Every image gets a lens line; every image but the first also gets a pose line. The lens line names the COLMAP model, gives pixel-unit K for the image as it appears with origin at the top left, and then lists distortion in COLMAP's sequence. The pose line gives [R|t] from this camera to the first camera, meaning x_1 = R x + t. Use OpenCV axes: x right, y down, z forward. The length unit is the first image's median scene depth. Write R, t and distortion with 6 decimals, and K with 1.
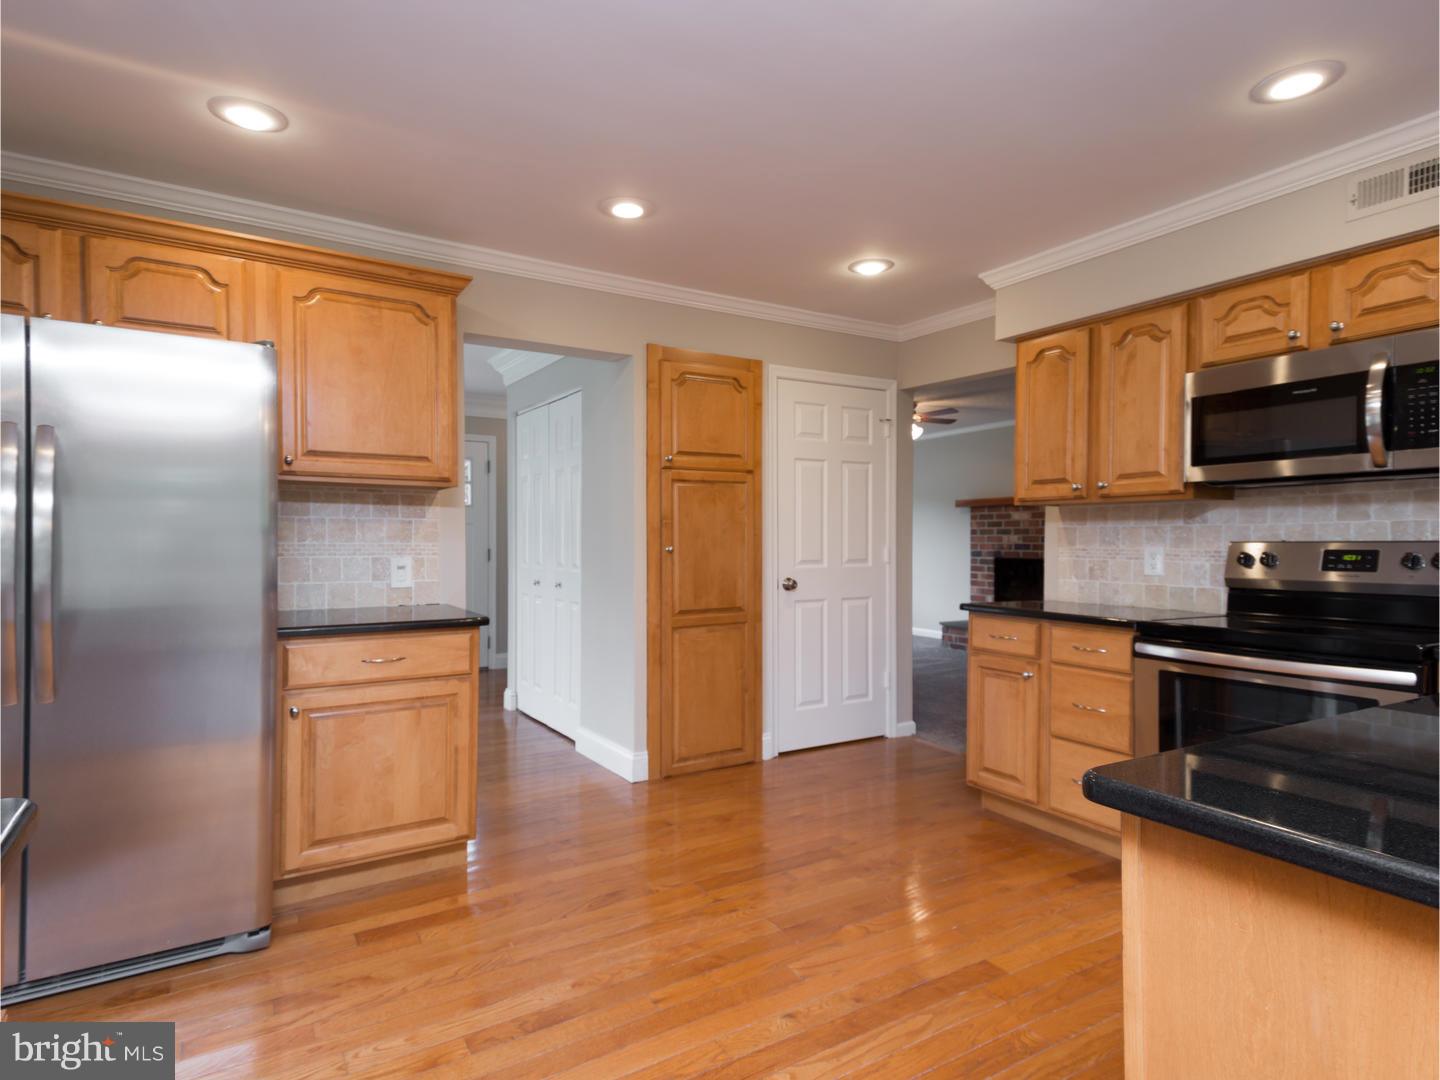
lens RADIAL K [[777.3, 0, 724.0], [0, 777.3, 542.9], [0, 0, 1]] dist [0.046146, -0.006526]
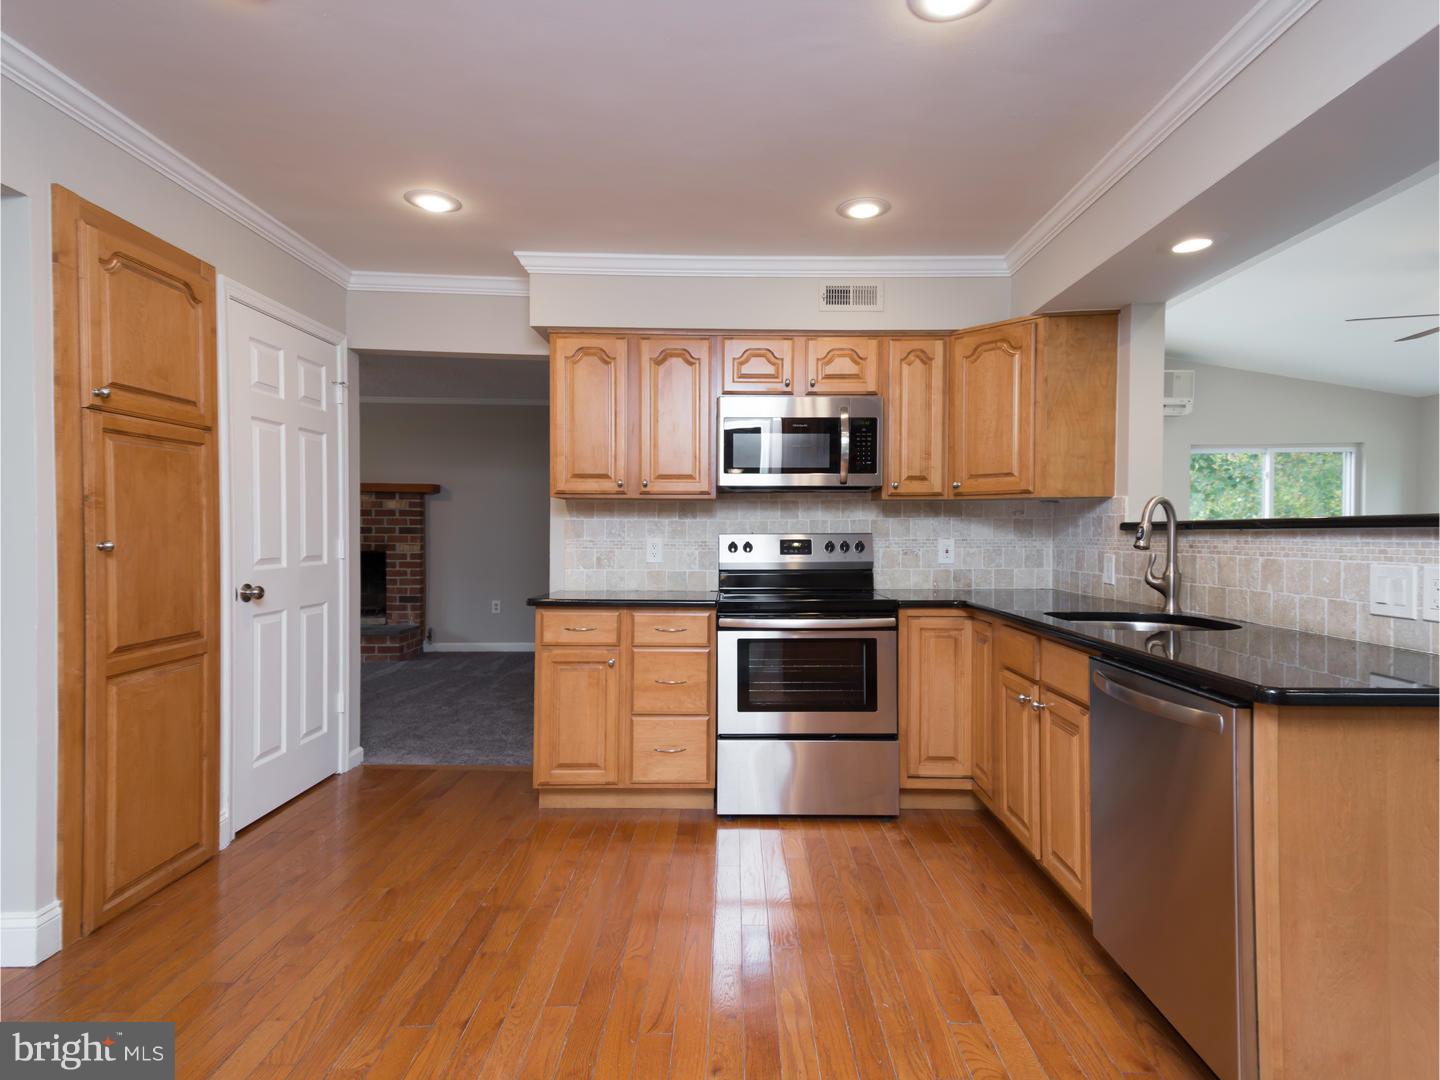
lens RADIAL K [[777.3, 0, 730.9], [0, 777.3, 544.2], [0, 0, 1]] dist [0.046146, -0.006526]
pose [[0.520075, -0.011670, 0.854041, -0.340221], [0.000192, 0.999908, 0.013546, -0.001350], [-0.854121, -0.006881, 0.520029, 0.273303]]
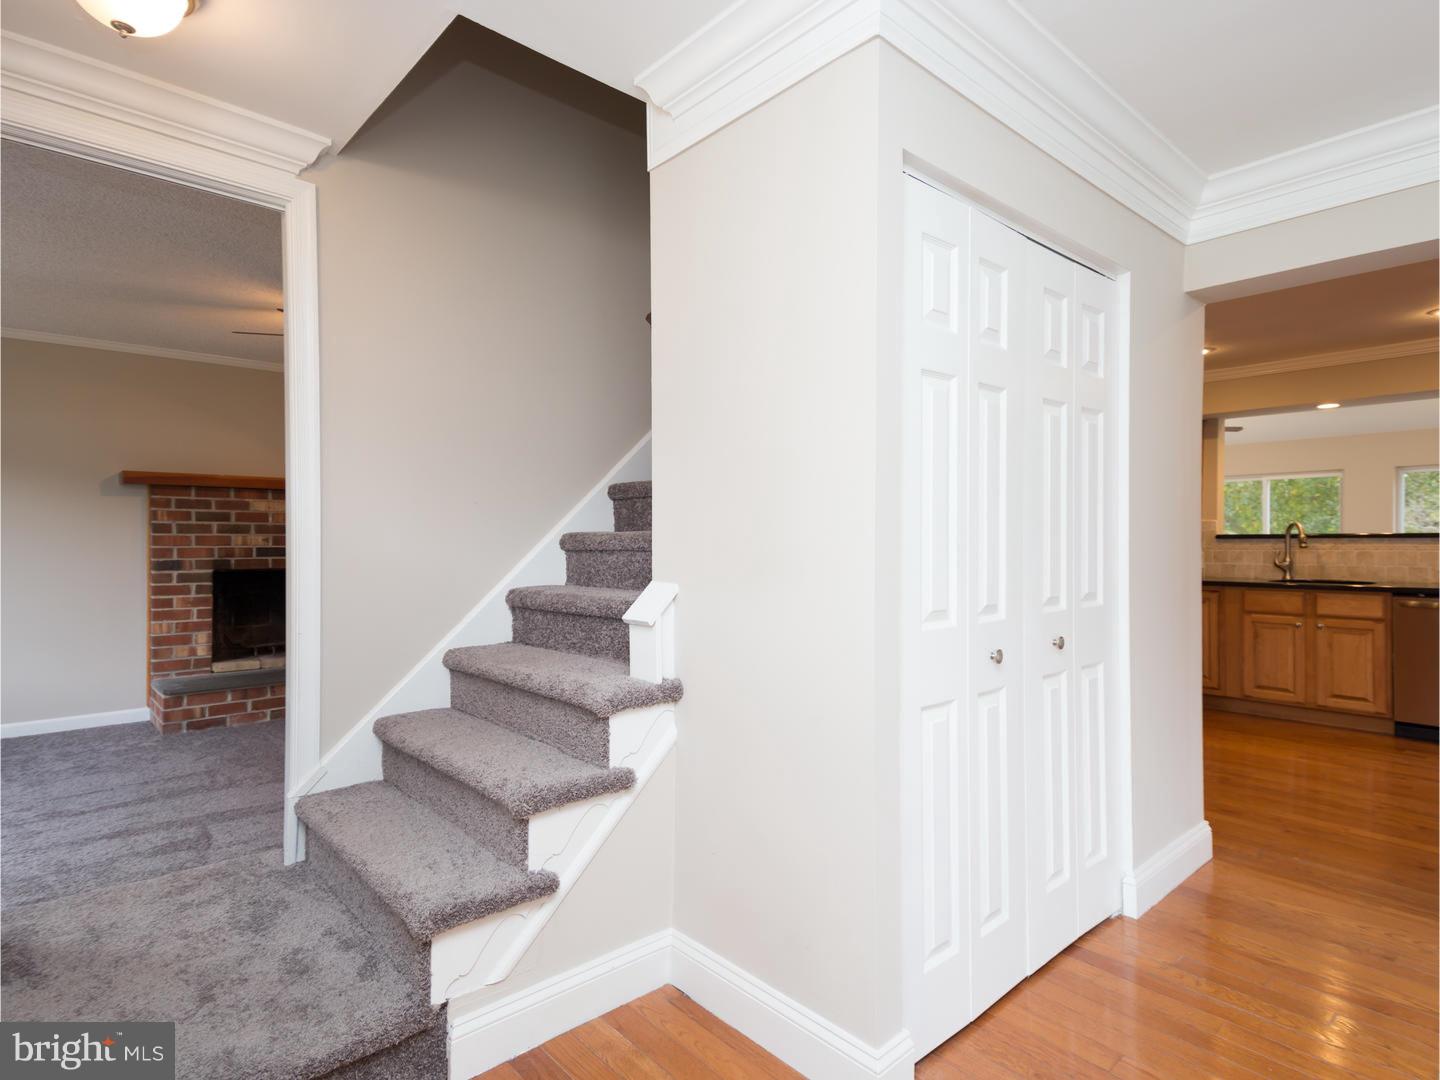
lens RADIAL K [[777.3, 0, 702.2], [0, 777.3, 544.6], [0, 0, 1]] dist [0.046146, -0.006526]
pose [[-0.171559, -0.004375, 0.985164, -0.787385], [0.005289, 0.999972, 0.005361, -0.006794], [-0.985160, 0.006131, -0.171531, 1.645494]]
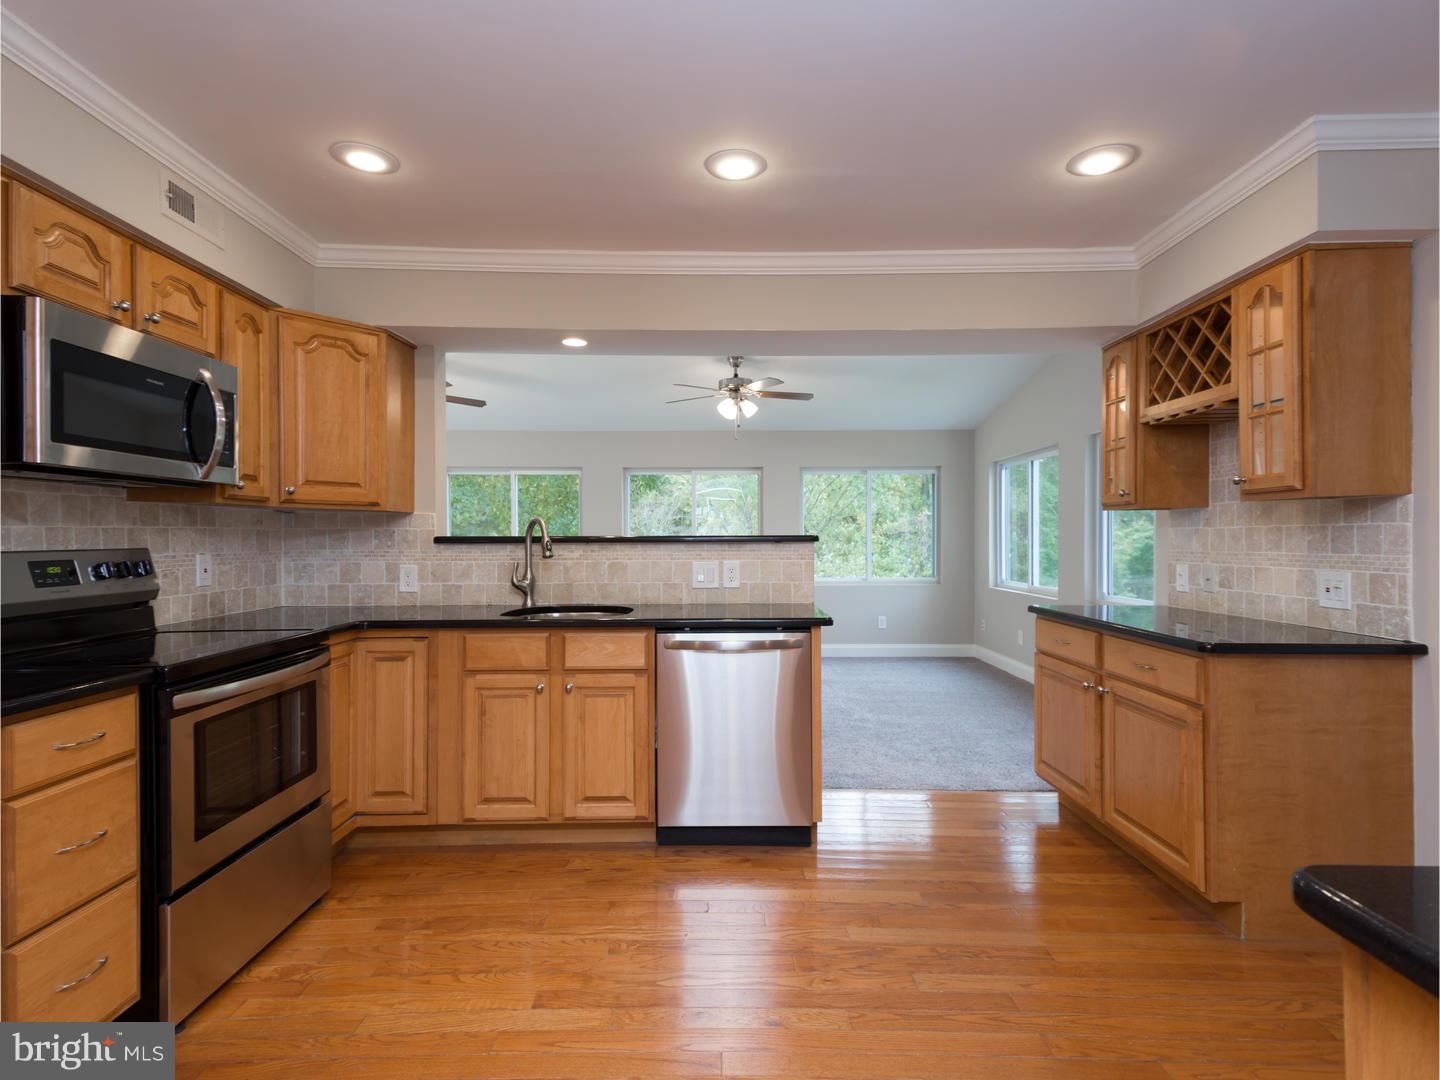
lens RADIAL K [[777.3, 0, 732.4], [0, 777.3, 547.9], [0, 0, 1]] dist [0.046146, -0.006526]
pose [[-0.867459, -0.003625, 0.497495, -0.188150], [0.002939, 0.999919, 0.012410, -0.009556], [-0.497499, 0.012228, -0.867378, 1.001663]]
